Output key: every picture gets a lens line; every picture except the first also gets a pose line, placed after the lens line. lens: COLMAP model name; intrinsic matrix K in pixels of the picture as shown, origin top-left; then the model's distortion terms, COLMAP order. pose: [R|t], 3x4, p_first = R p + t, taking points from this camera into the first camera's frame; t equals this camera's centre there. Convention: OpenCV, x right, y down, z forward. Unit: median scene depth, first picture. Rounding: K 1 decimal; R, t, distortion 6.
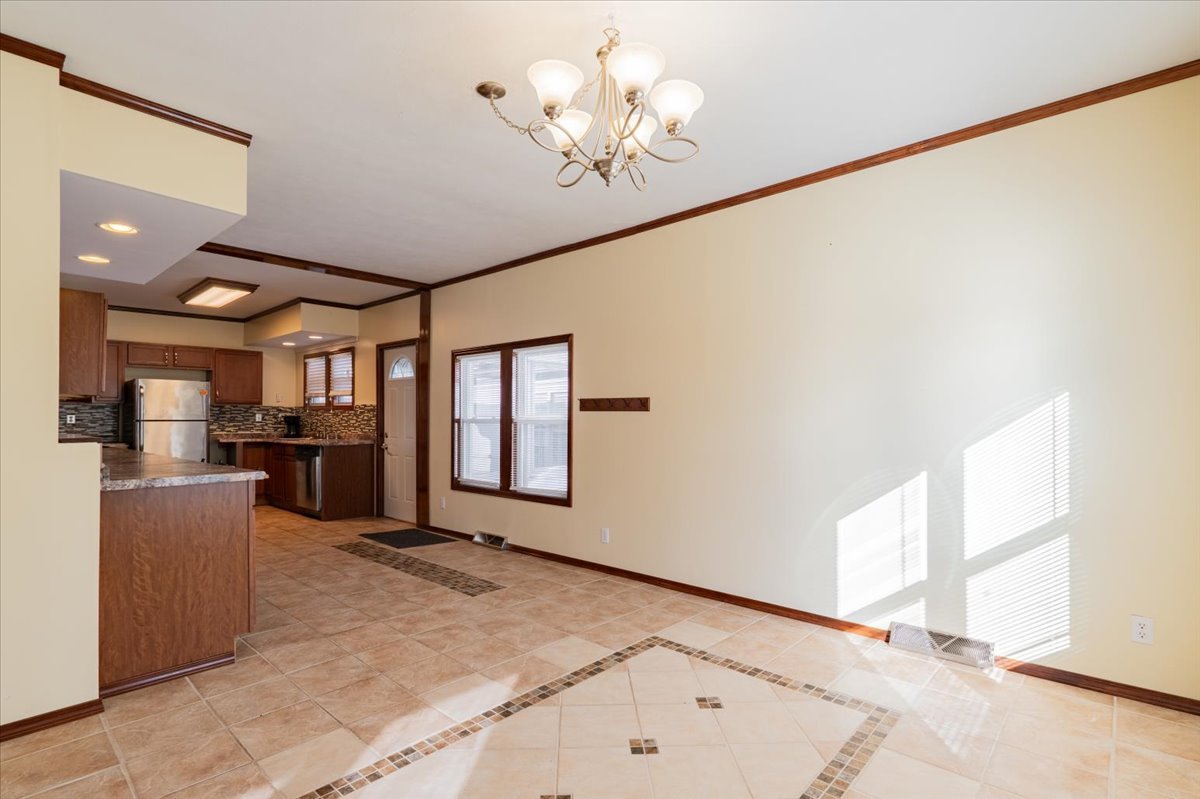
lens RADIAL K [[574.4, 0, 600.5], [0, 574.4, 416.4], [0, 0, 1]] dist [-0.003699, 0.000251]
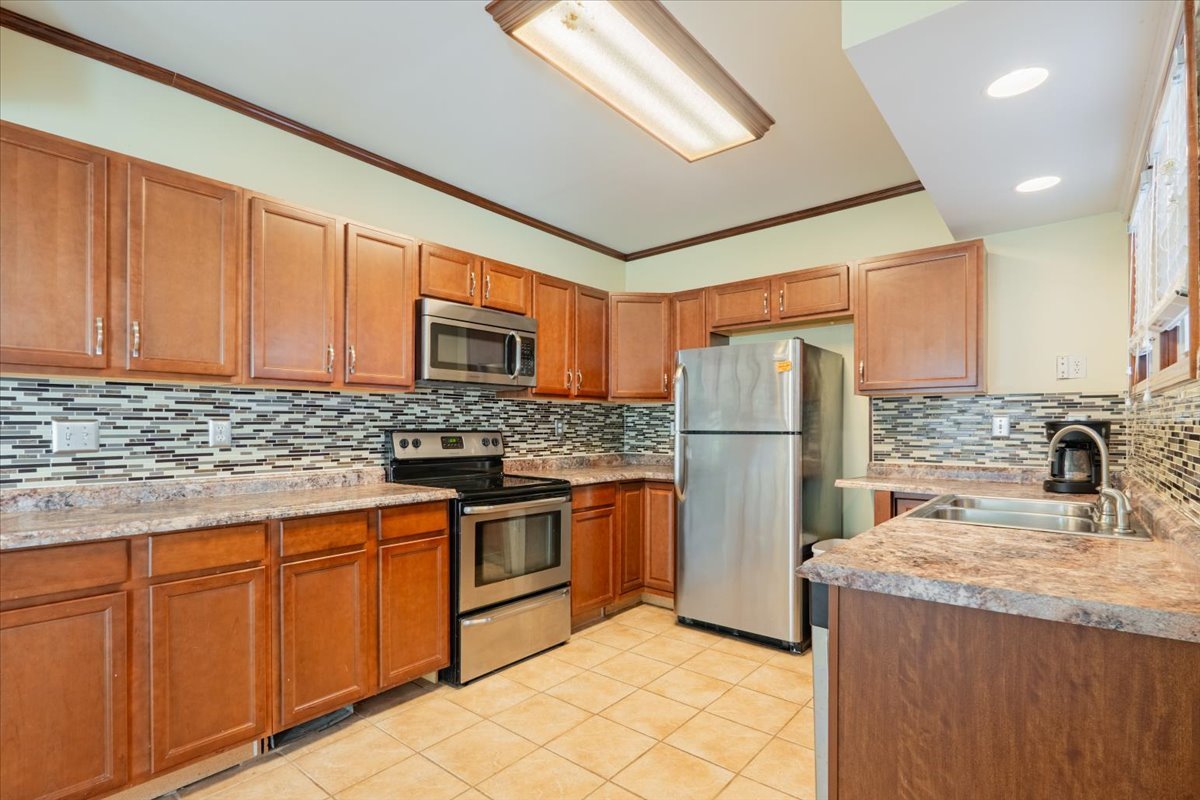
lens RADIAL K [[574.4, 0, 590.1], [0, 574.4, 425.5], [0, 0, 1]] dist [-0.003699, 0.000251]
pose [[0.034474, -0.001344, -0.999405, -0.276630], [0.002794, 0.999995, -0.001248, 0.002007], [0.999402, -0.002749, 0.034477, 0.839998]]
